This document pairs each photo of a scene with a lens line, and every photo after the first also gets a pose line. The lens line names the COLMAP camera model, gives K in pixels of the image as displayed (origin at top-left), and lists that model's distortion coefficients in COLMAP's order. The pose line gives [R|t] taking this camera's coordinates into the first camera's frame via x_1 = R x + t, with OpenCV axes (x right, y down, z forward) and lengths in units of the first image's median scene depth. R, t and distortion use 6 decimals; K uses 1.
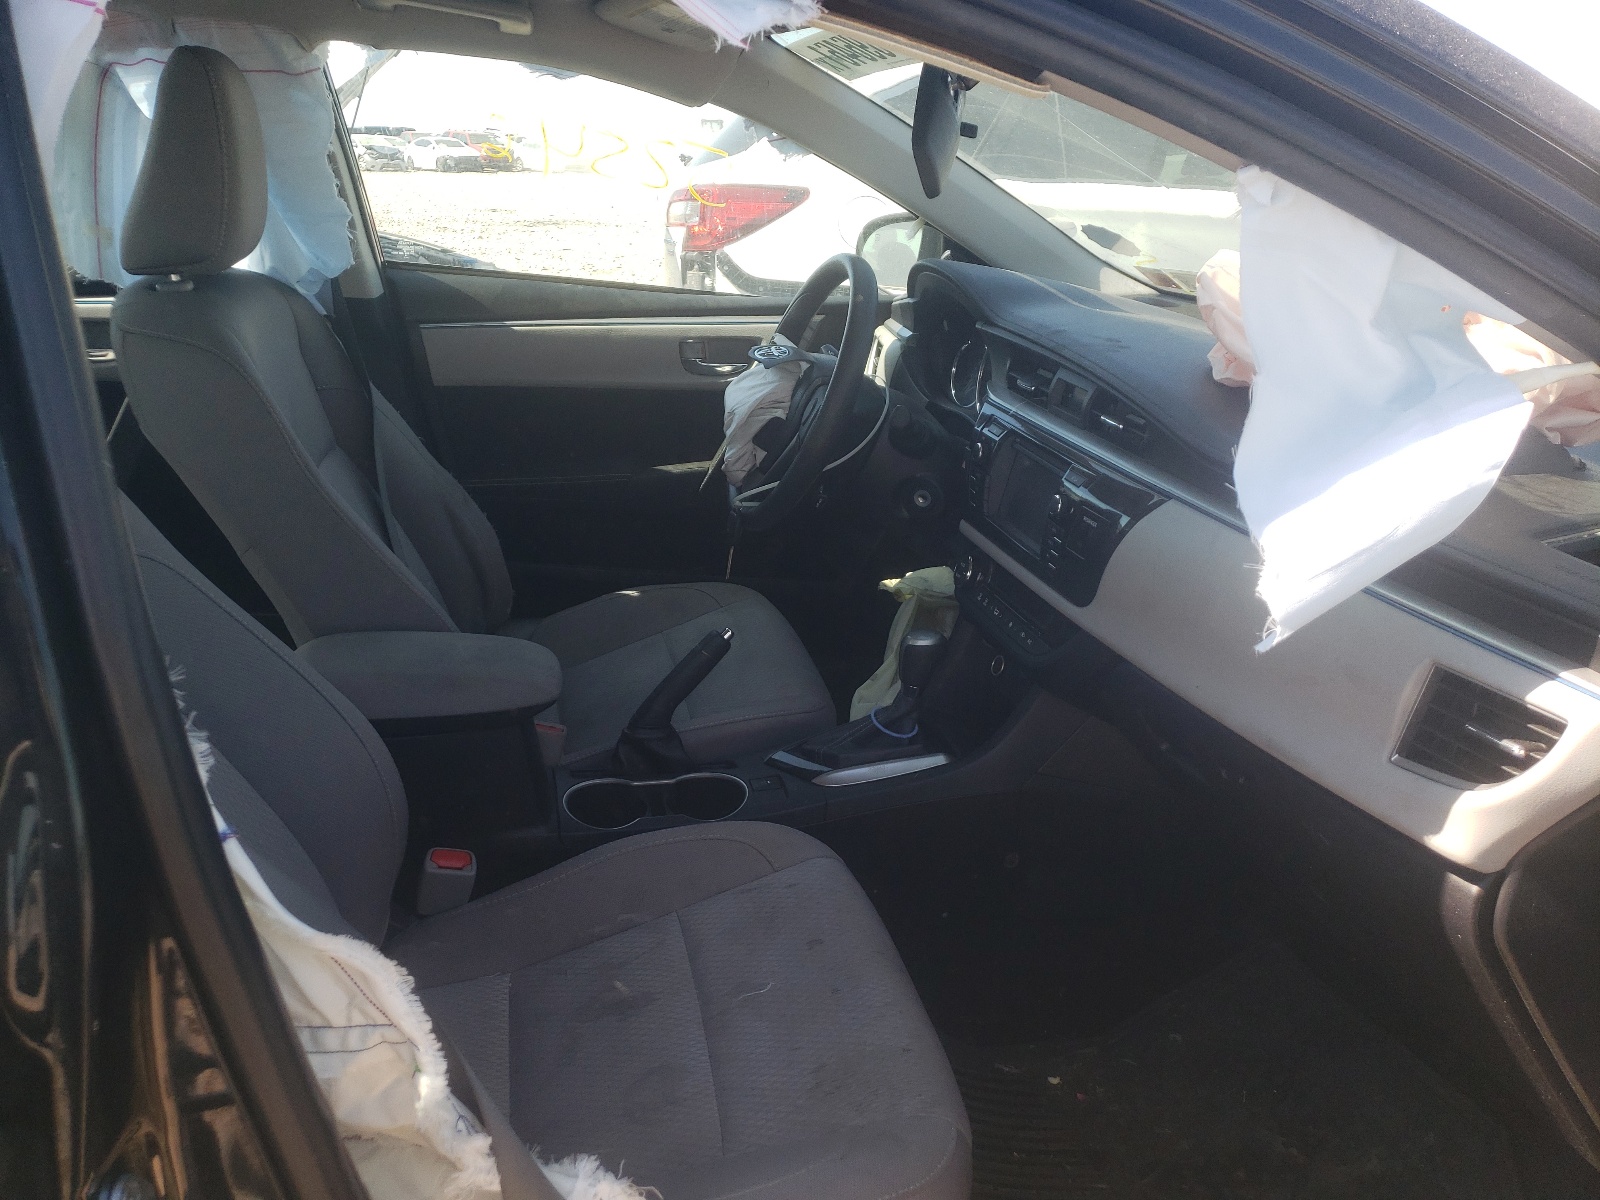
lens RADIAL K [[1249.8, 0, 800.1], [0, 1249.8, 532.7], [0, 0, 1]] dist [0.013941, -0.001760]
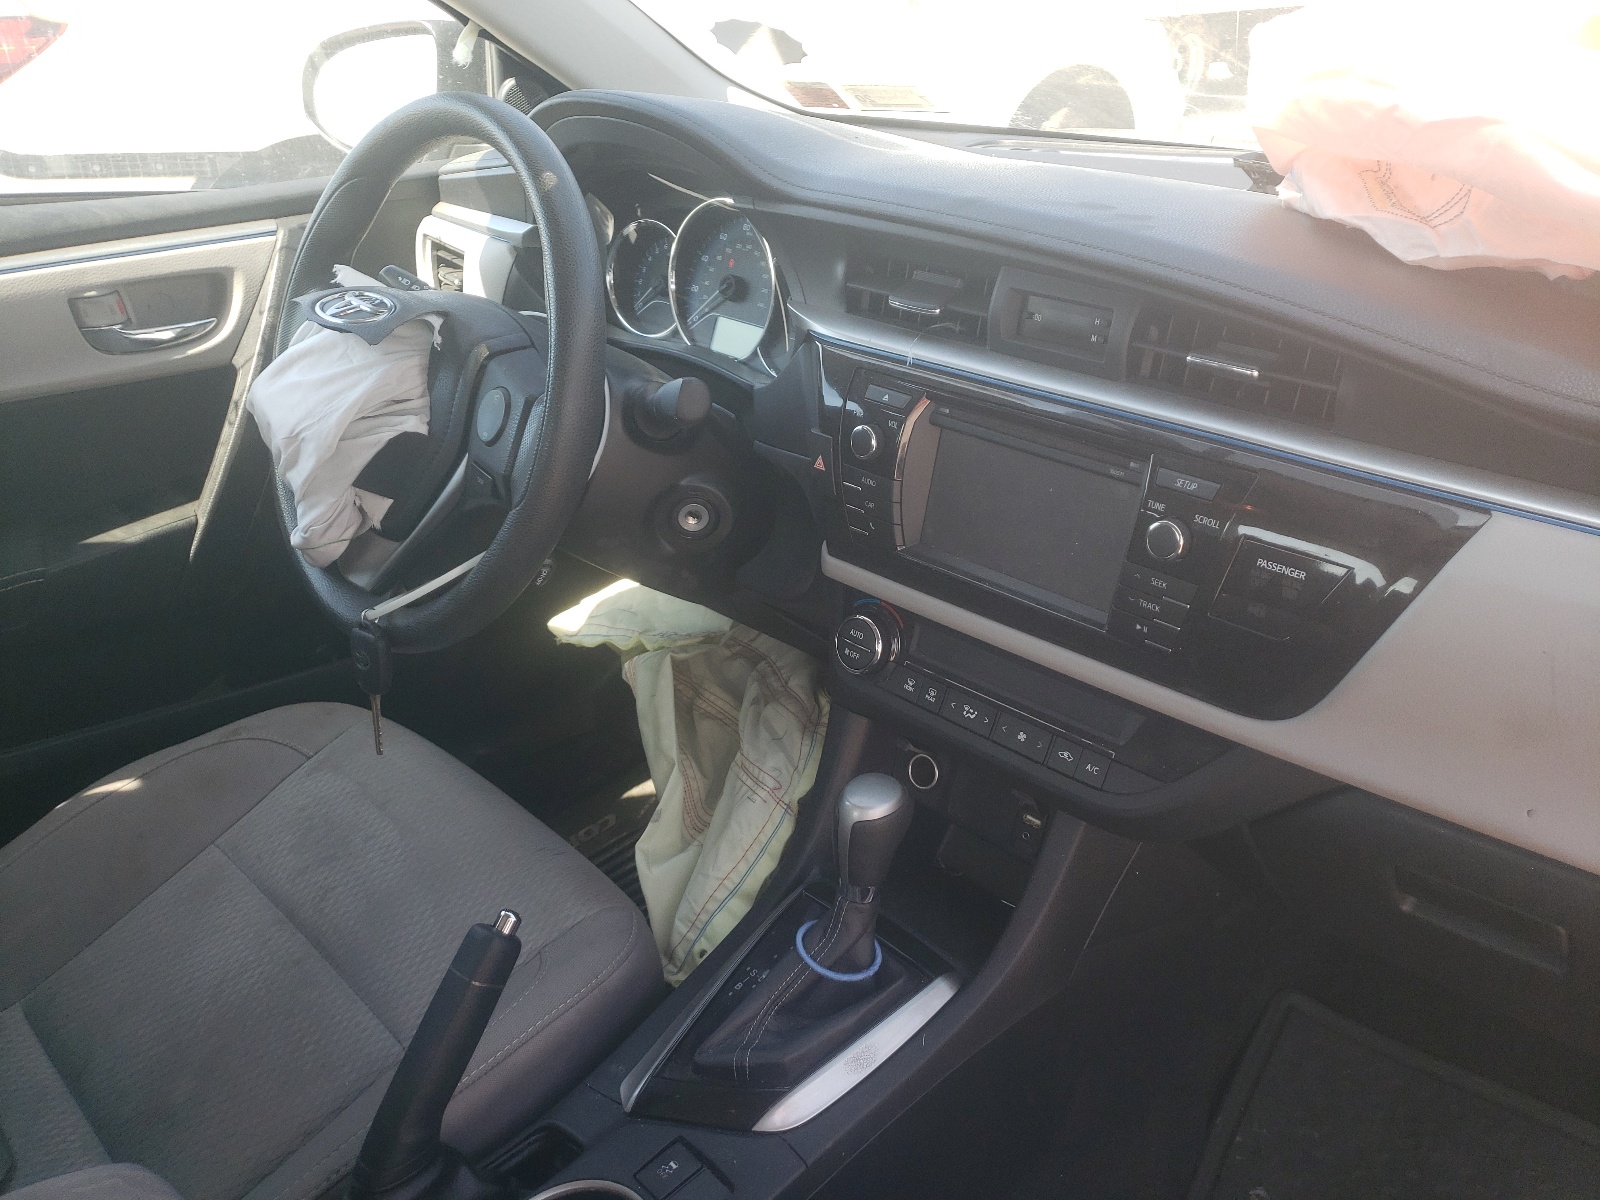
lens RADIAL K [[1249.8, 0, 800.1], [0, 1249.8, 532.7], [0, 0, 1]] dist [0.013941, -0.001760]
pose [[0.848155, -0.252363, 0.465774, -0.130048], [0.191123, 0.965794, 0.175255, -0.110974], [-0.494070, -0.059623, 0.867375, 0.463818]]
